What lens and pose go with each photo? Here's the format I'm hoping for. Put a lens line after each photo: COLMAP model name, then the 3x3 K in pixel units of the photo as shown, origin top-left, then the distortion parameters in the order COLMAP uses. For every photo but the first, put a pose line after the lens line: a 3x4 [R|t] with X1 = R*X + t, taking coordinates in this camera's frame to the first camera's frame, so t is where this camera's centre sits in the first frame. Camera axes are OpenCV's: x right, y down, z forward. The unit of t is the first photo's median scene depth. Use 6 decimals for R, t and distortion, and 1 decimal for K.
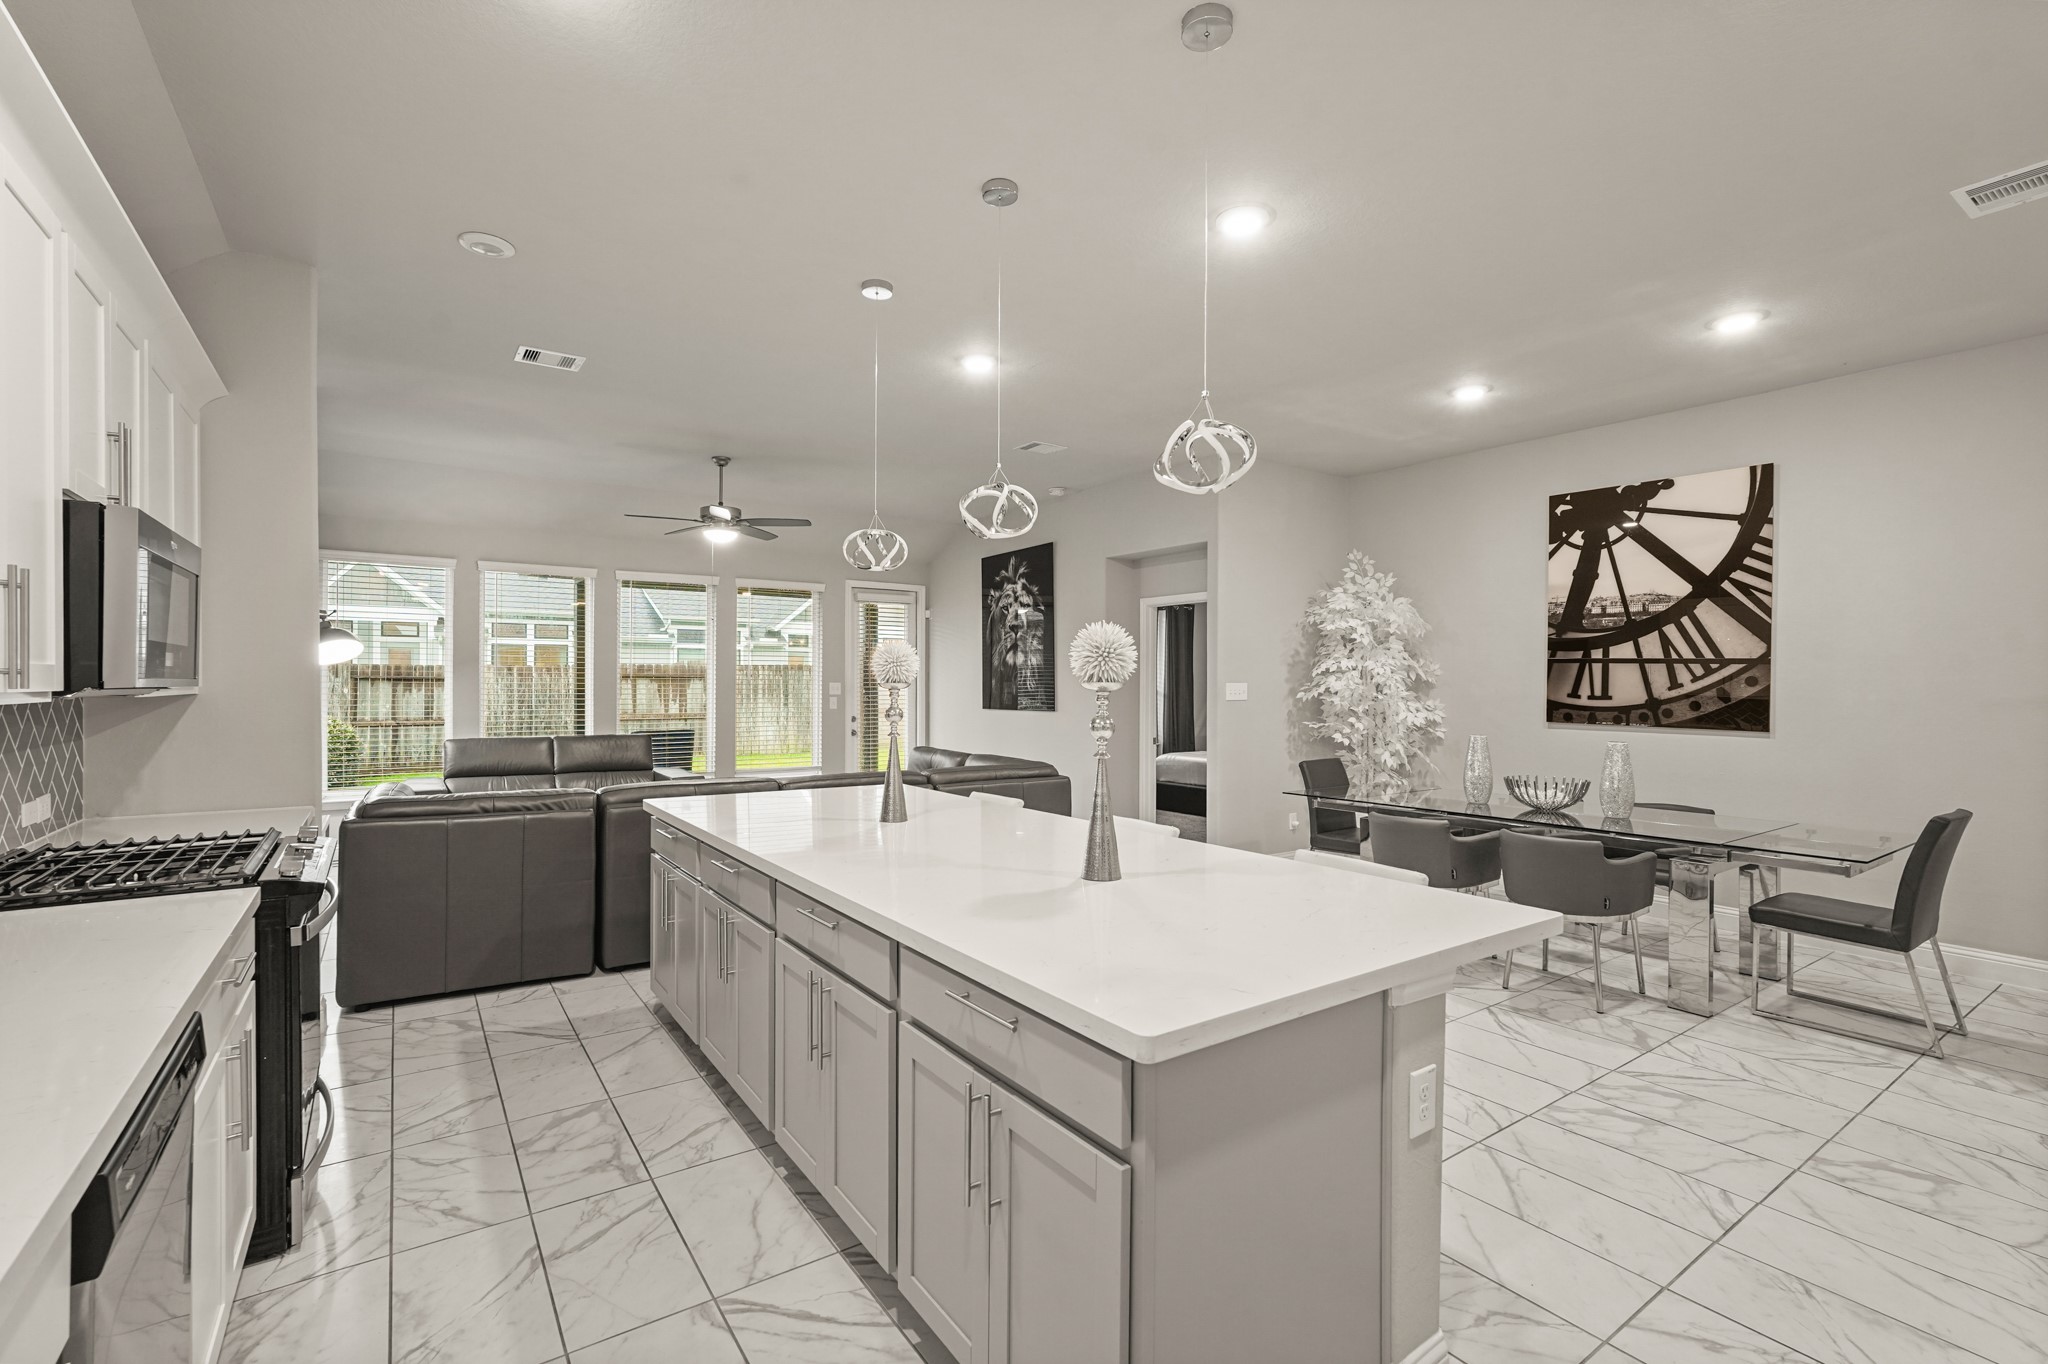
lens RADIAL K [[907.9, 0, 1008.0], [0, 907.9, 681.1], [0, 0, 1]] dist [-0.019676, 0.008146]
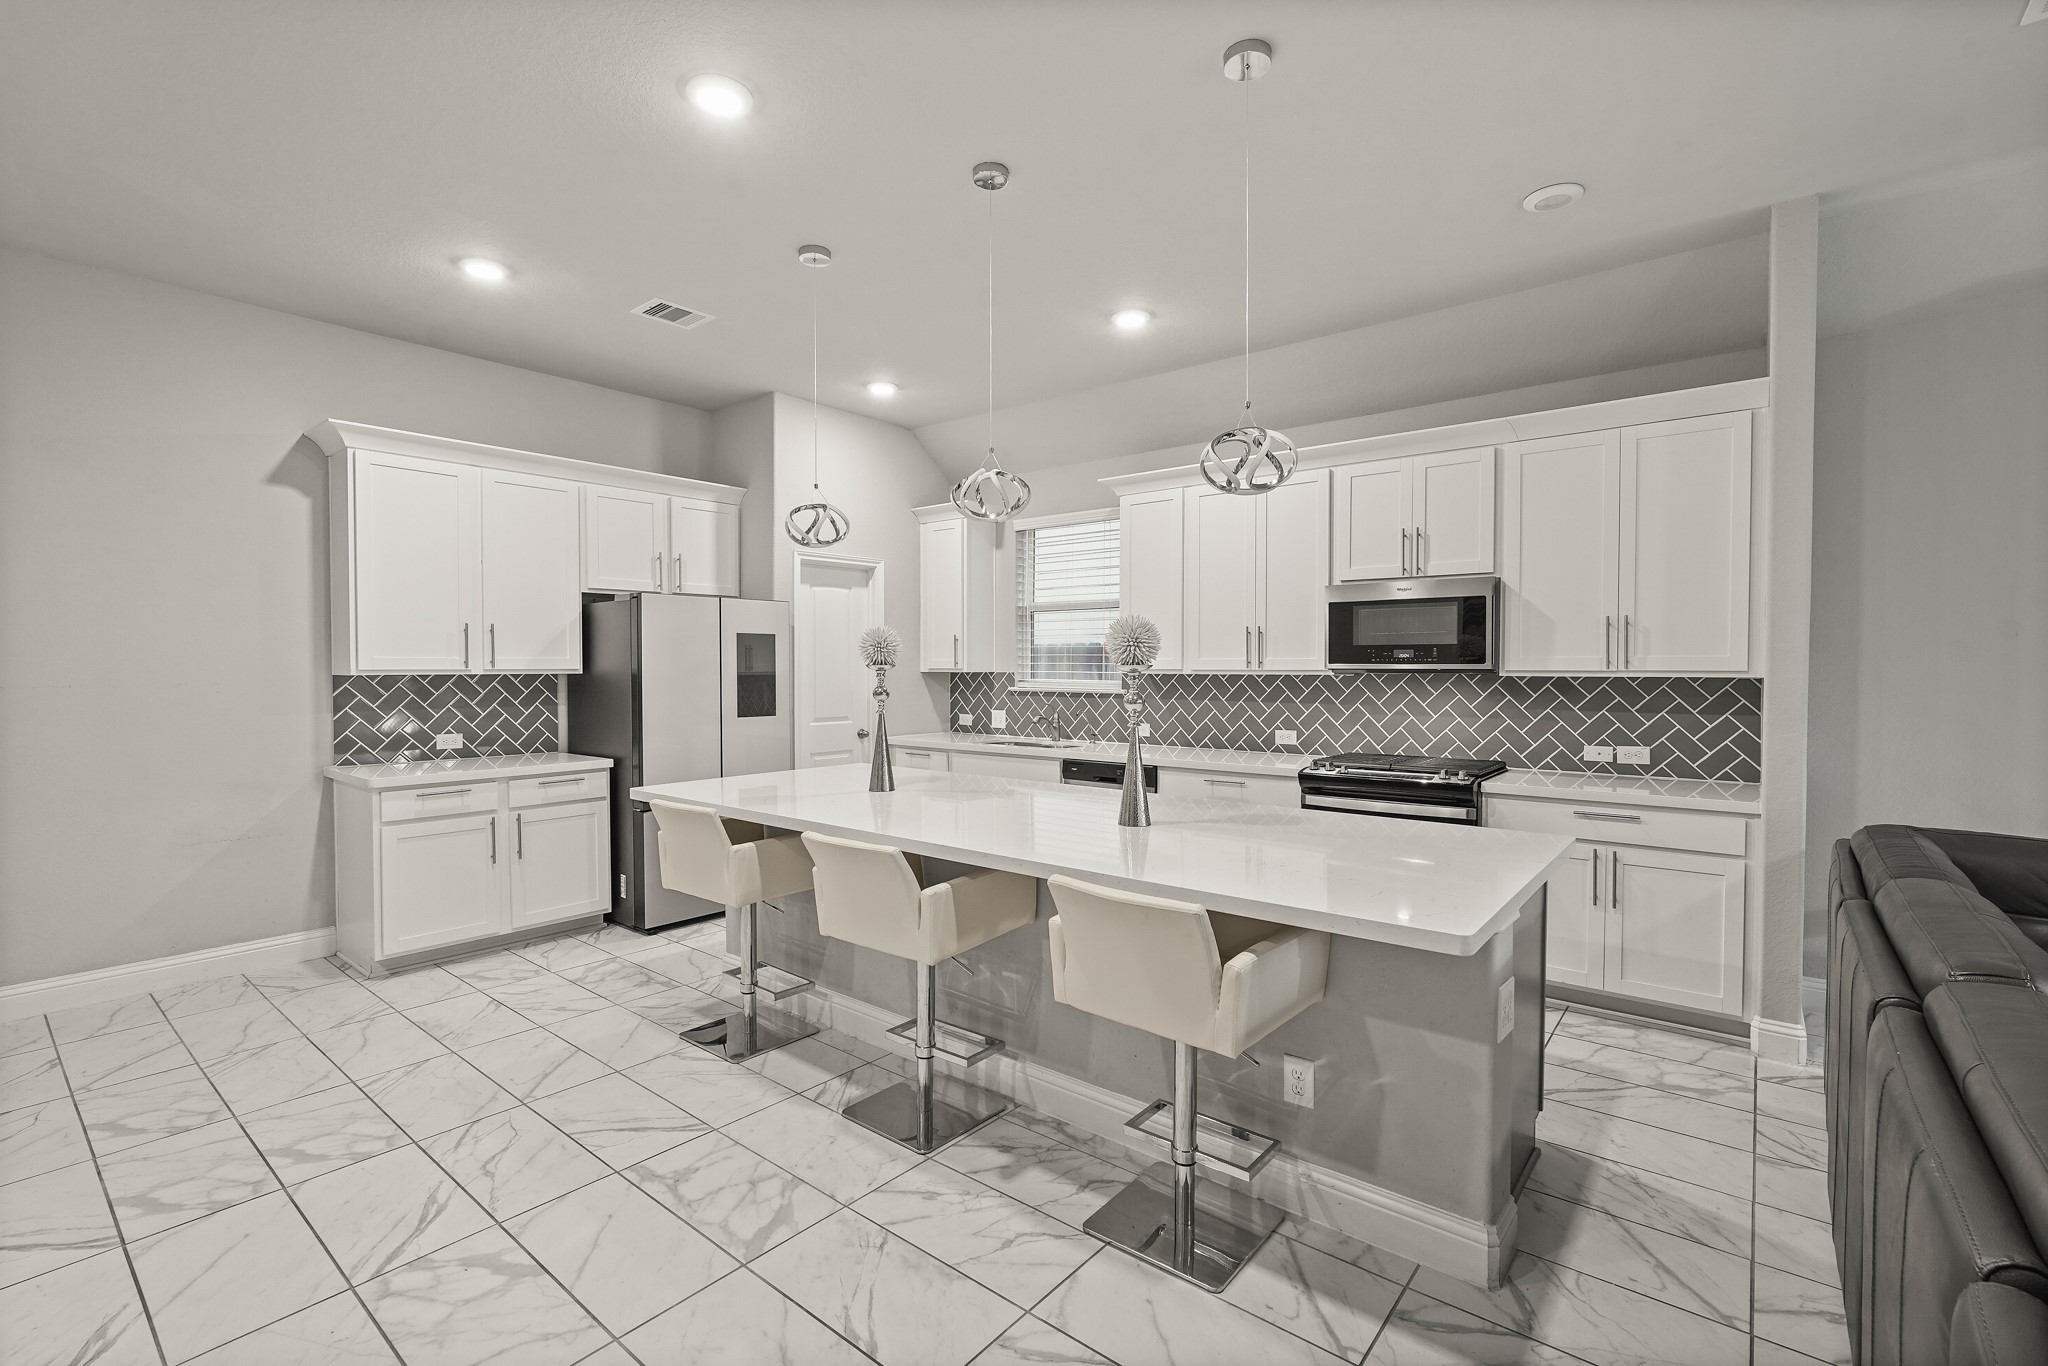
lens RADIAL K [[907.9, 0, 1015.7], [0, 907.9, 678.7], [0, 0, 1]] dist [-0.019676, 0.008146]
pose [[-0.959923, 0.001319, -0.280259, 0.135934], [-0.002373, 0.999915, 0.012833, 0.003797], [0.280252, 0.012983, -0.959839, 1.085602]]
